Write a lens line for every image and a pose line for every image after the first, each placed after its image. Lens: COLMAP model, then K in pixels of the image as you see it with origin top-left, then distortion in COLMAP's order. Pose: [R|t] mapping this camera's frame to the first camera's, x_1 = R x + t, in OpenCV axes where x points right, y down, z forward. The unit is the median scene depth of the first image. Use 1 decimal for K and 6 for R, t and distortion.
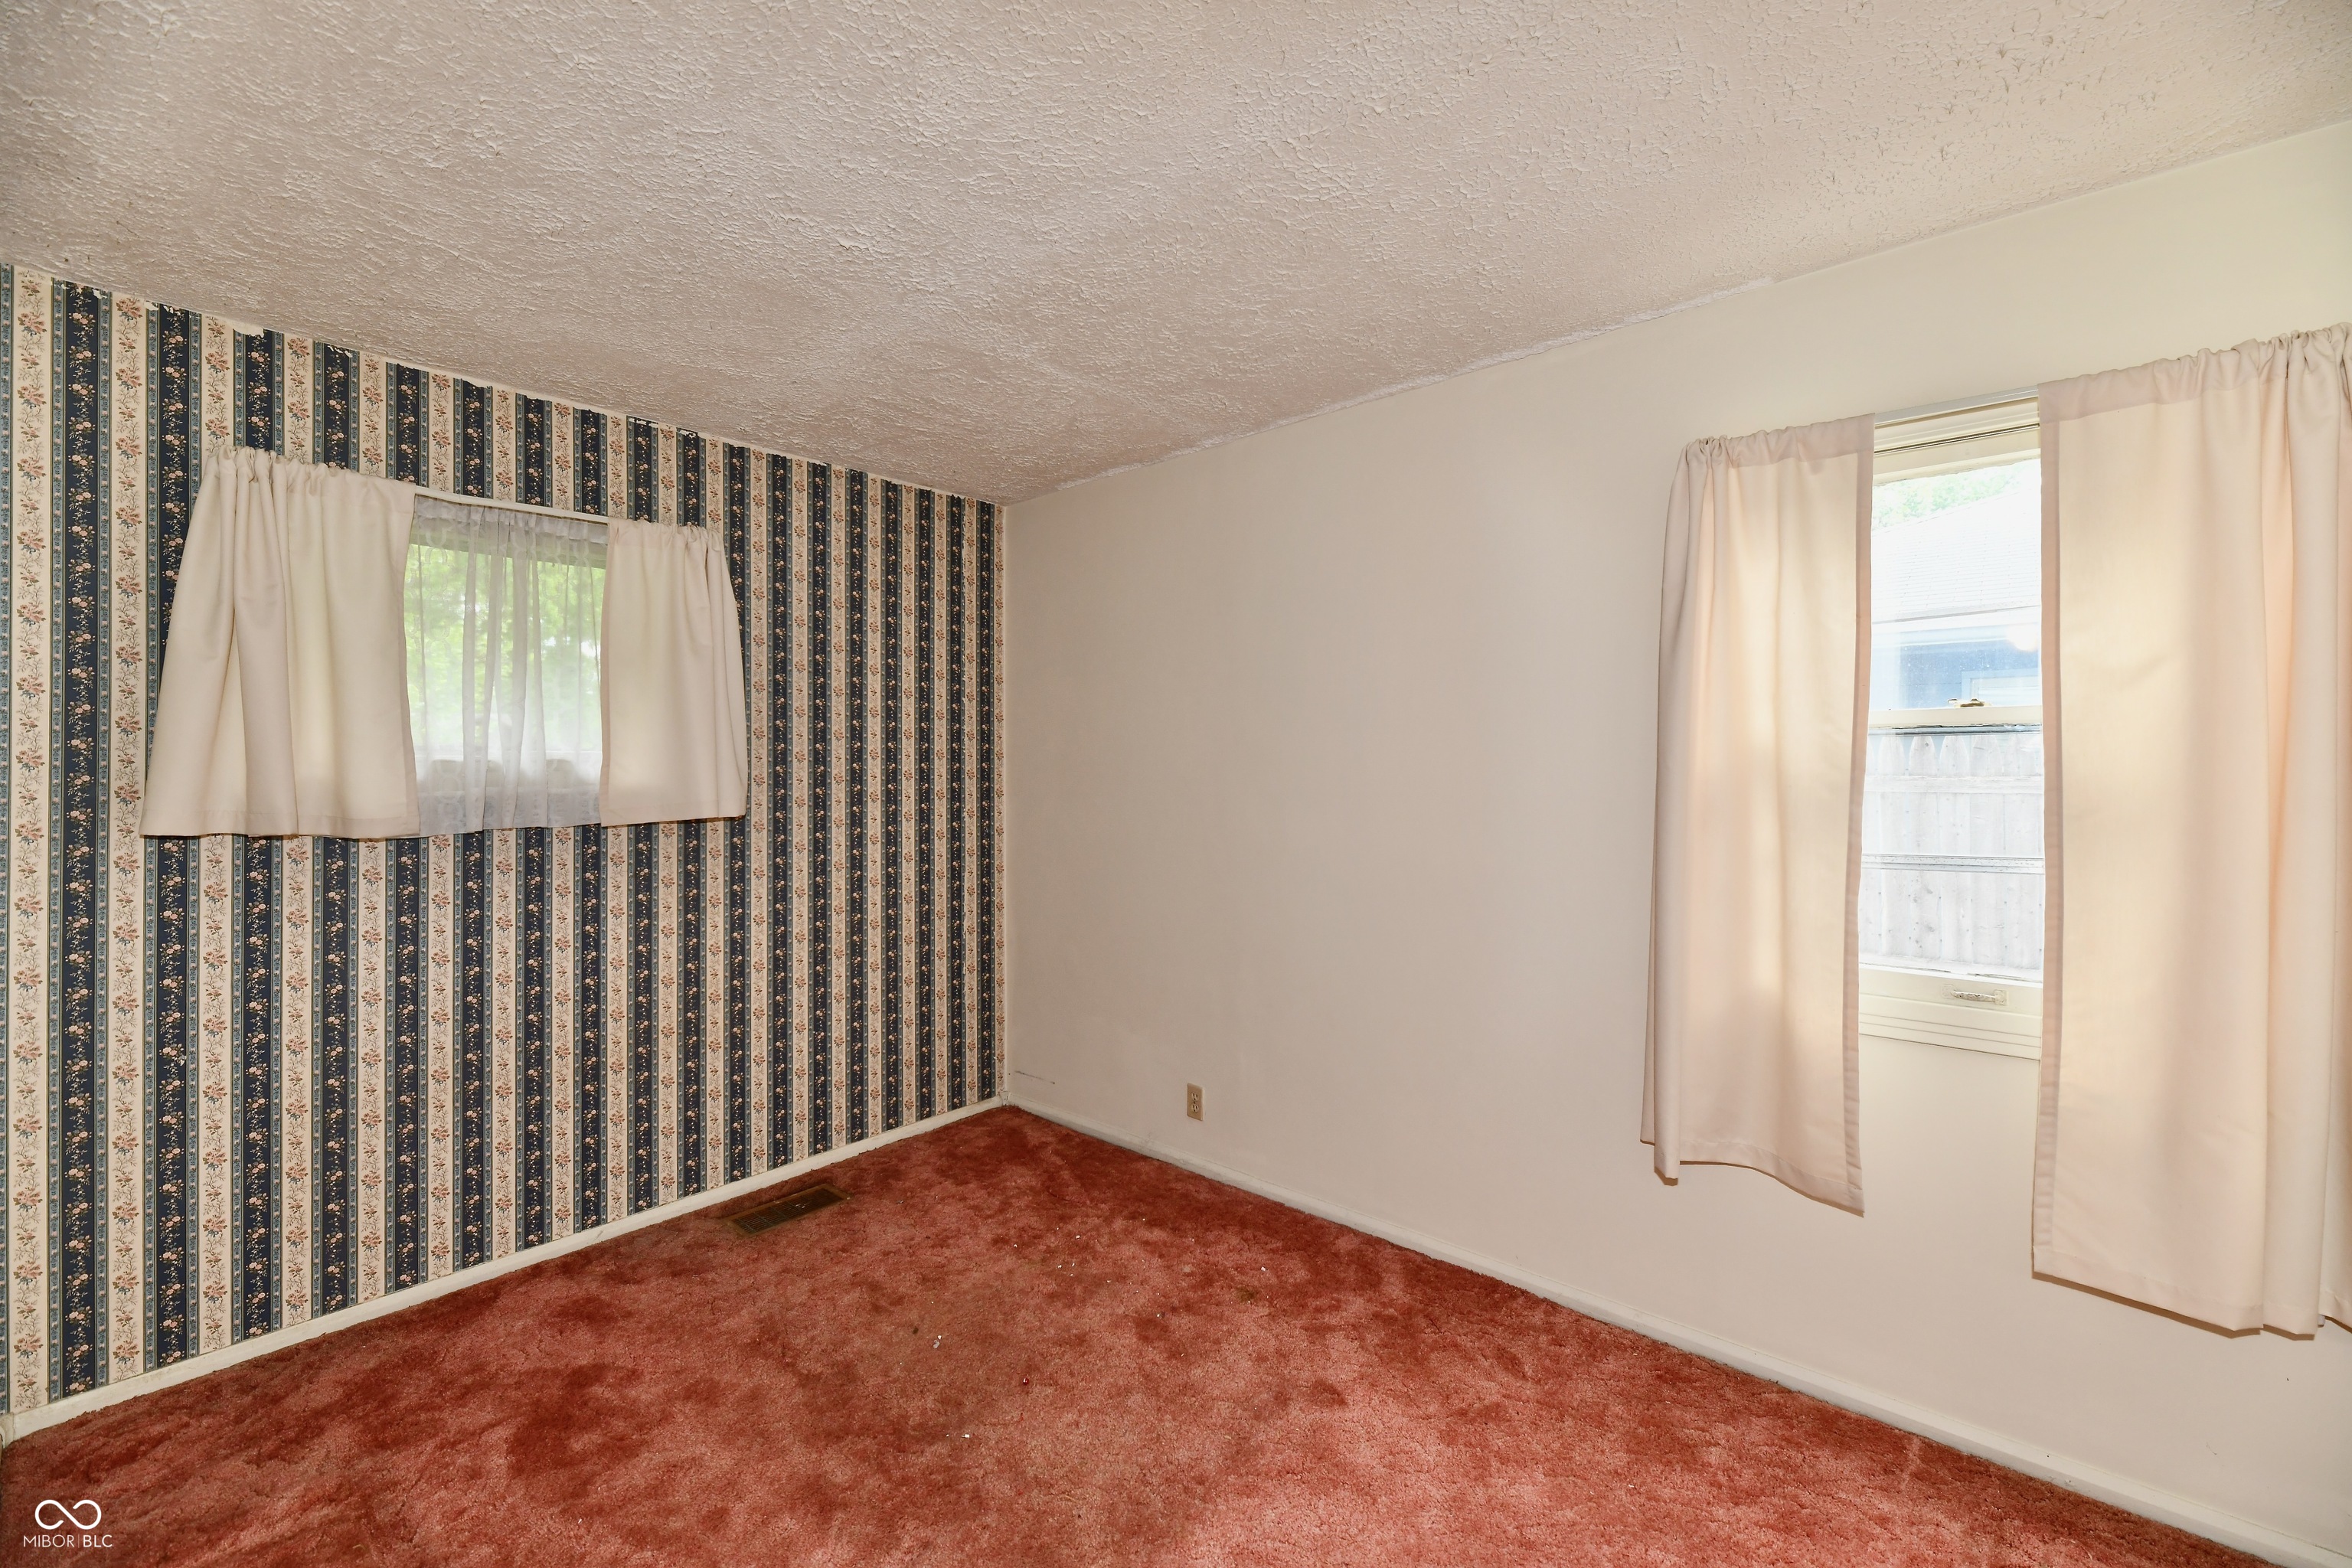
lens RADIAL K [[961.5, 0, 1192.1], [0, 961.5, 755.9], [0, 0, 1]] dist [-0.002660, -0.003052]
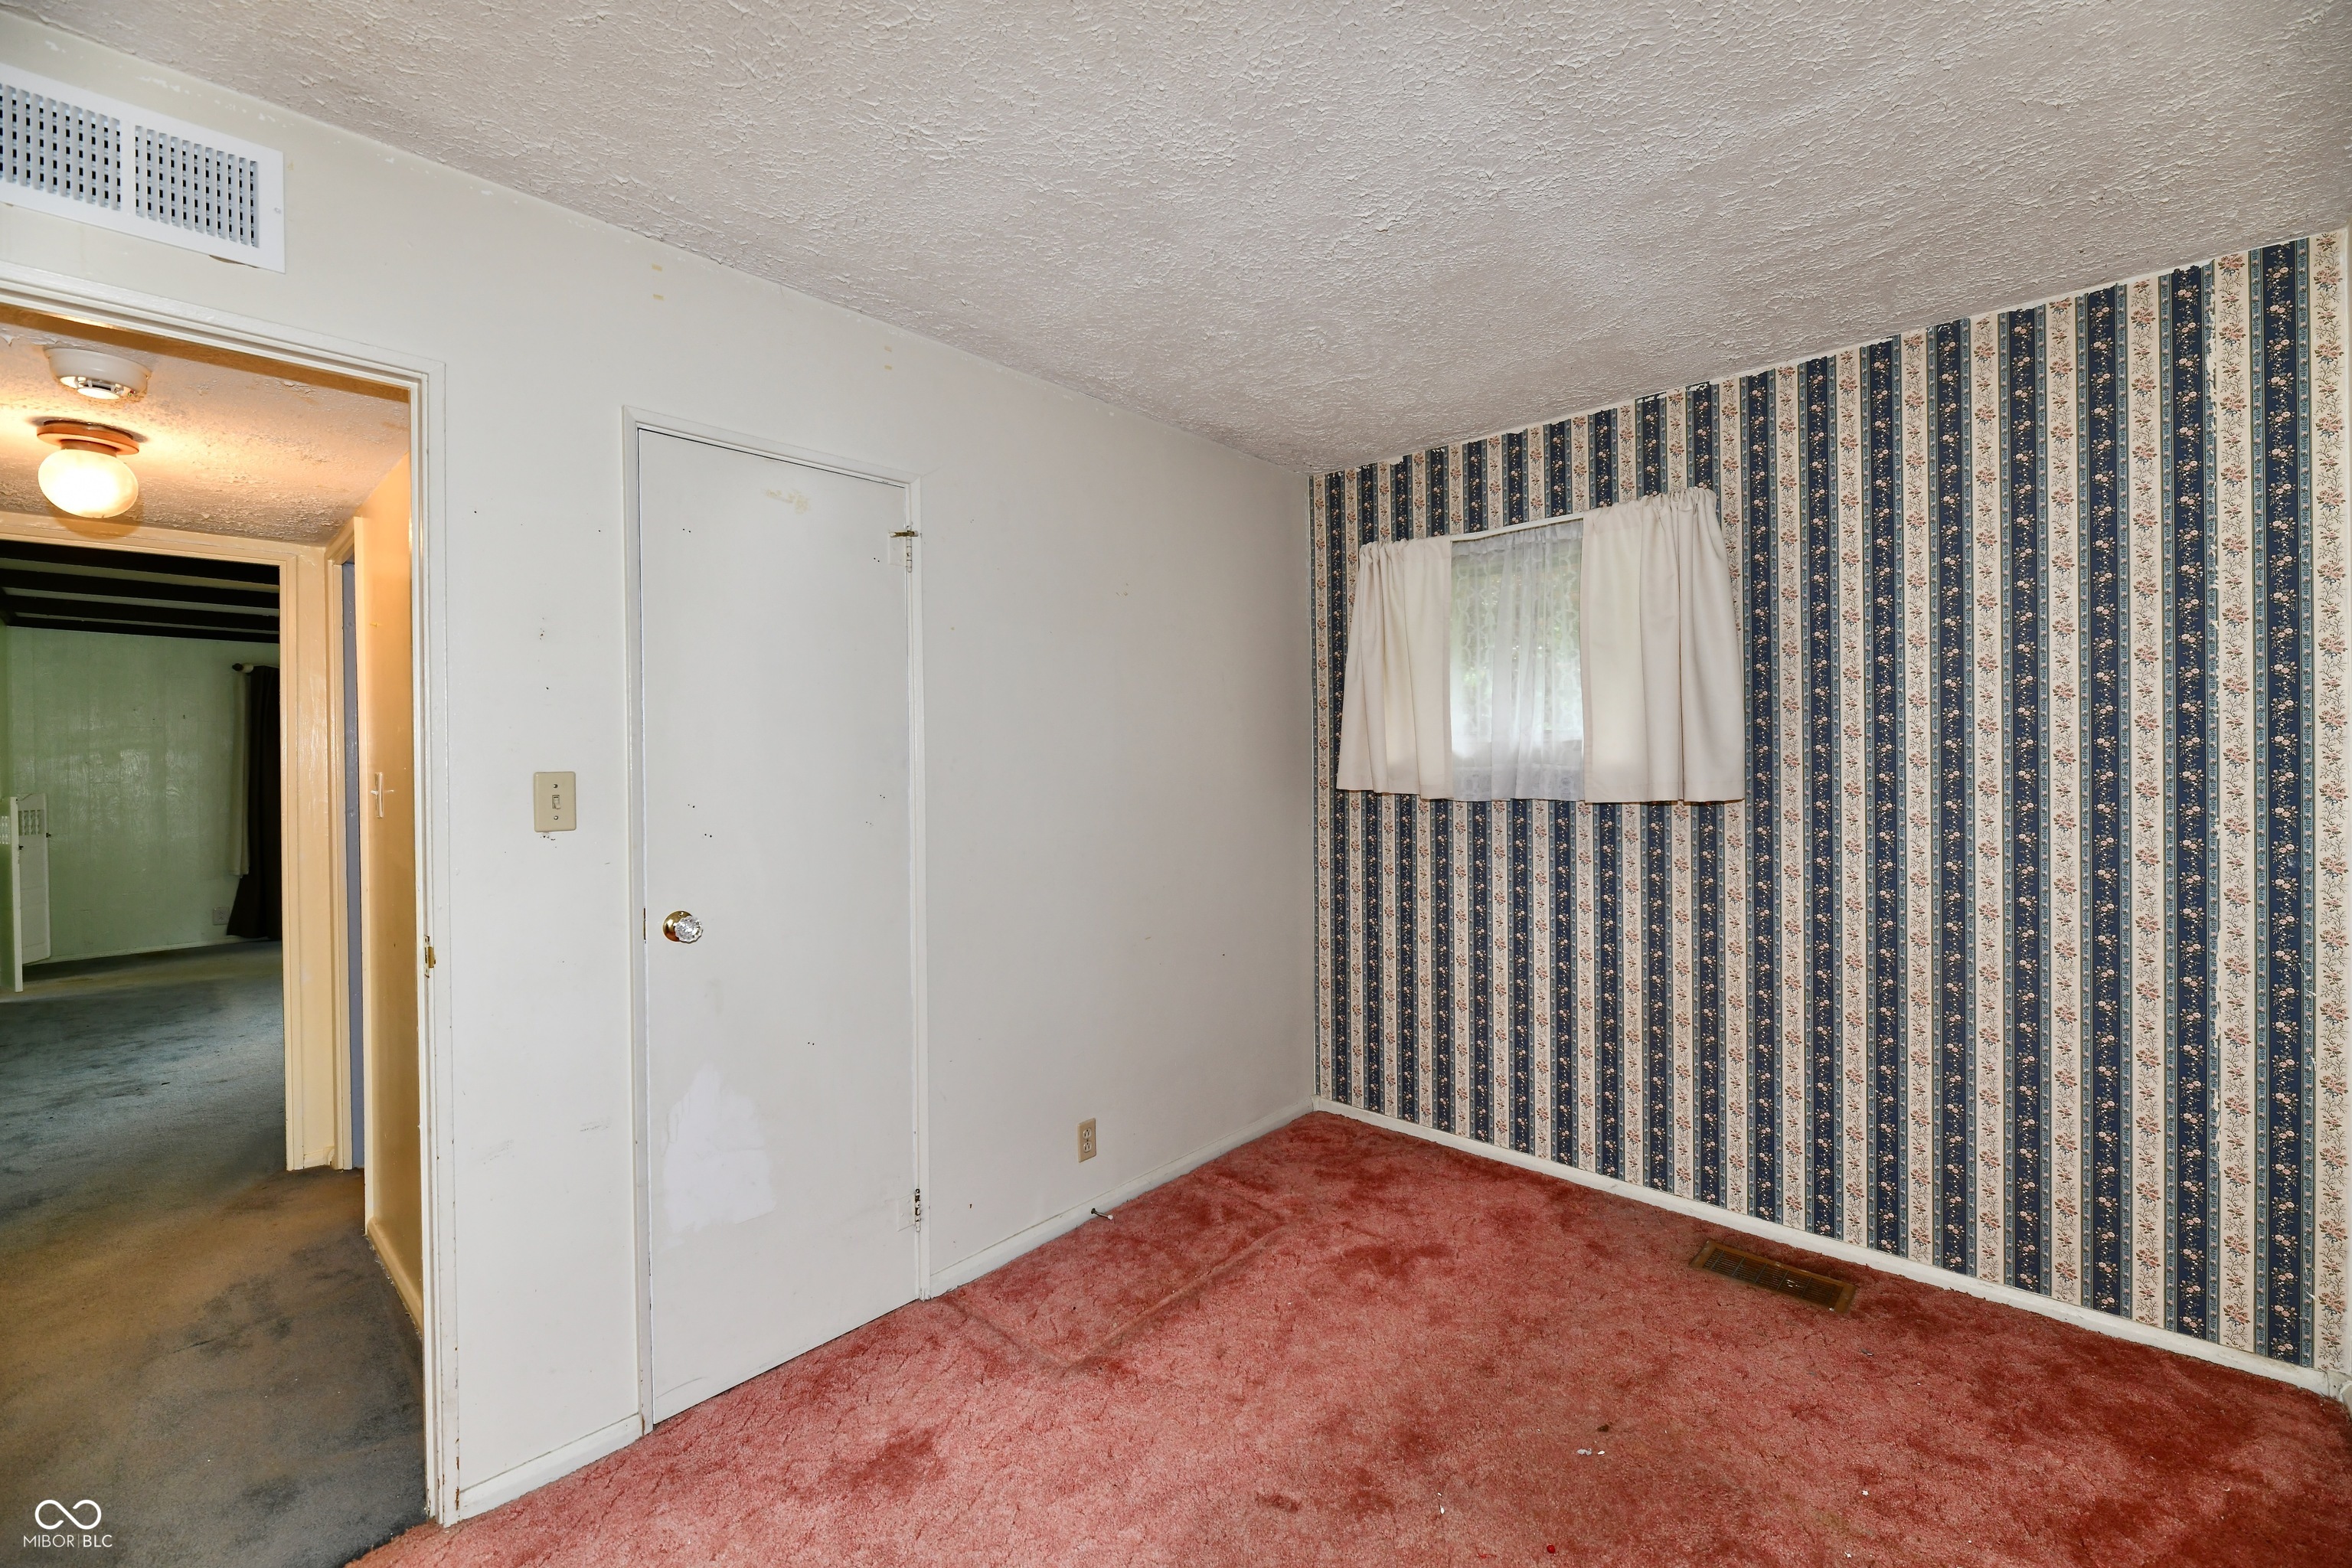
lens RADIAL K [[961.5, 0, 1192.1], [0, 961.5, 755.9], [0, 0, 1]] dist [-0.002660, -0.003052]
pose [[-0.020036, 0.011350, -0.999735, 0.433791], [0.020389, 0.999732, 0.010942, 0.000634], [0.999591, -0.020165, -0.020262, 0.542168]]
